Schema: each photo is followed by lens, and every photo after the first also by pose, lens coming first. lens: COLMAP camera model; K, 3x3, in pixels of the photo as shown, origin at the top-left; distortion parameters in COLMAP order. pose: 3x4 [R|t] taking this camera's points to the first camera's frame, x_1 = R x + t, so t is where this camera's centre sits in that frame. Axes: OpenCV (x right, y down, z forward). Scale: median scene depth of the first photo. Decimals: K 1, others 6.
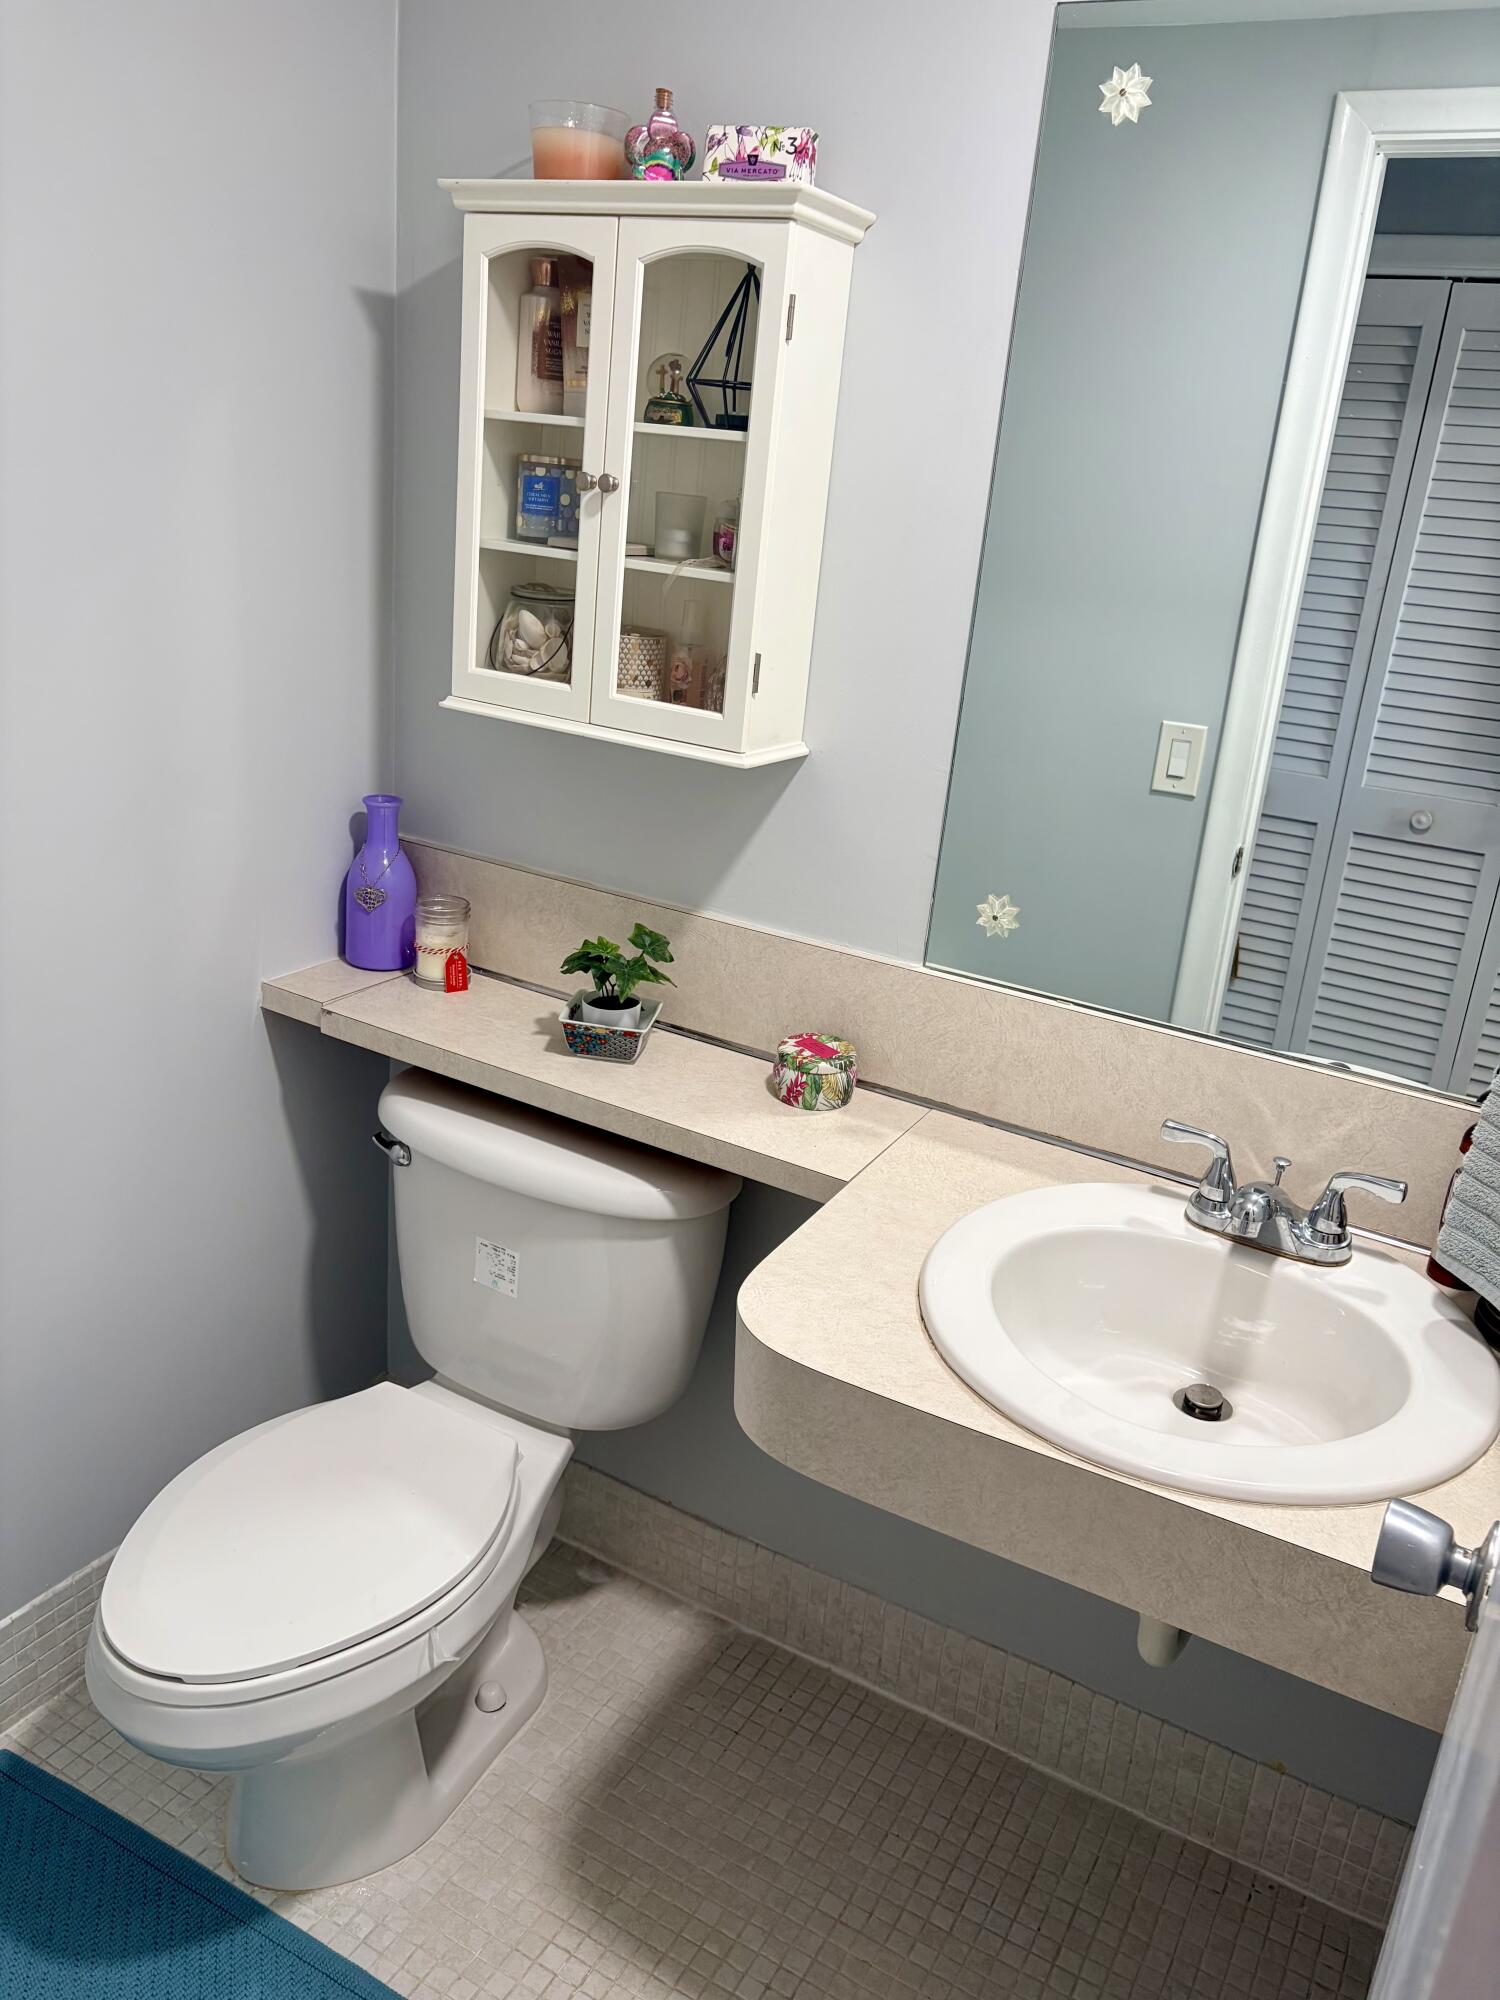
lens RADIAL K [[1484.3, 0, 756.9], [0, 1484.3, 1008.7], [0, 0, 1]] dist [-0.001477, -0.003154]
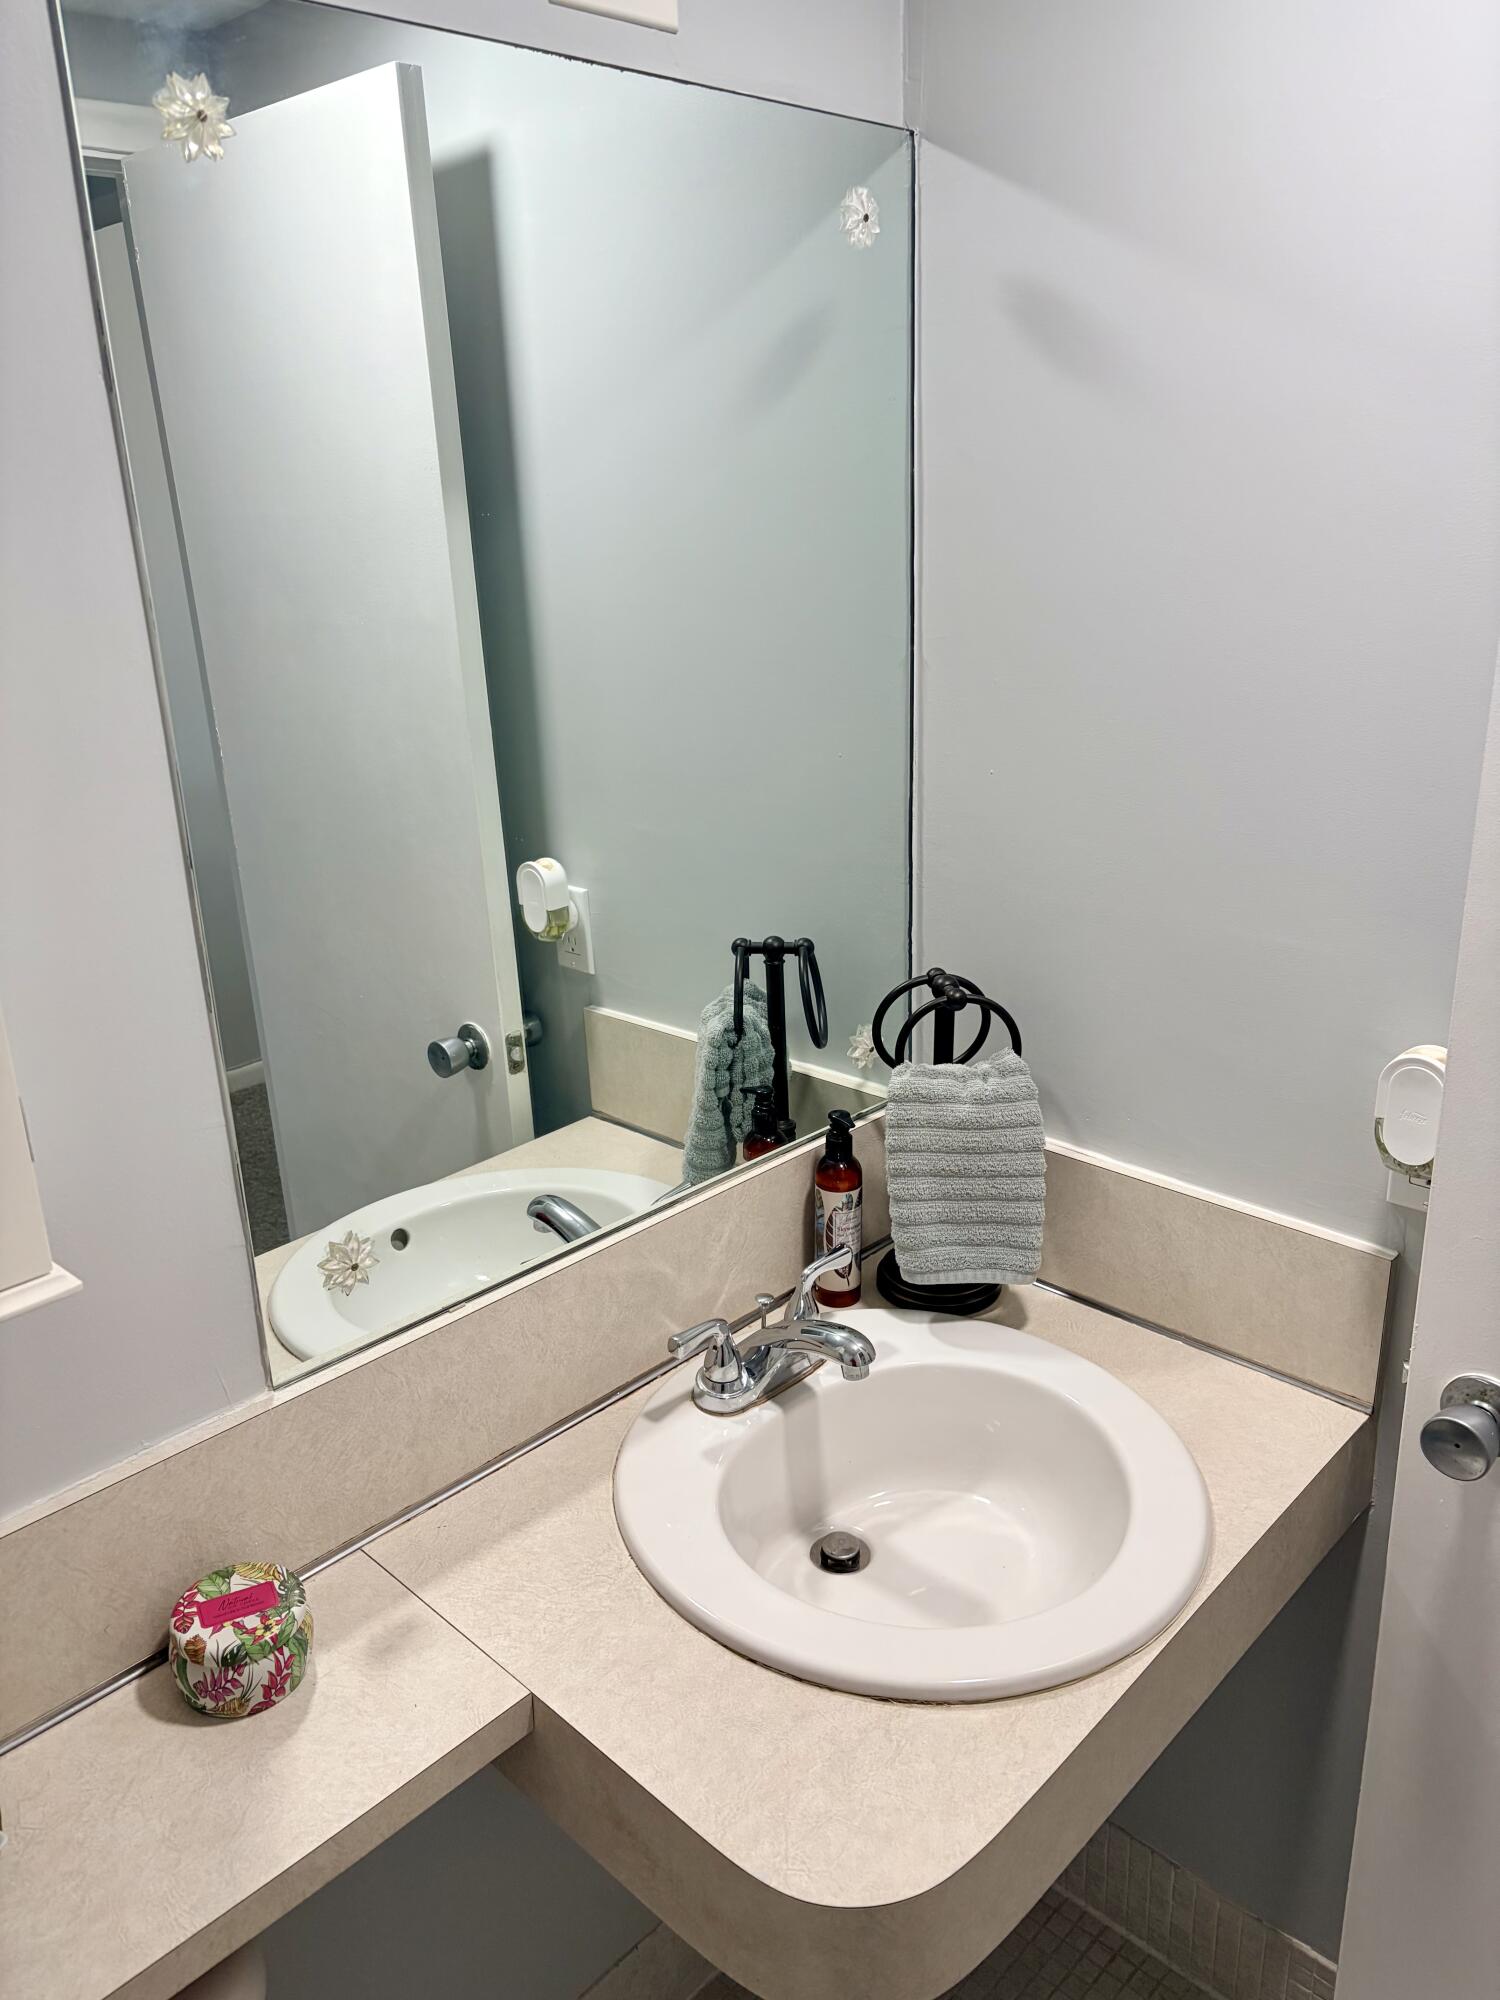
lens RADIAL K [[1484.3, 0, 756.9], [0, 1484.3, 1008.7], [0, 0, 1]] dist [-0.001477, -0.003154]
pose [[0.242352, -0.403023, 0.882518, -0.391579], [0.378796, 0.876745, 0.296364, -0.324848], [-0.893185, 0.262470, 0.365144, 0.561800]]
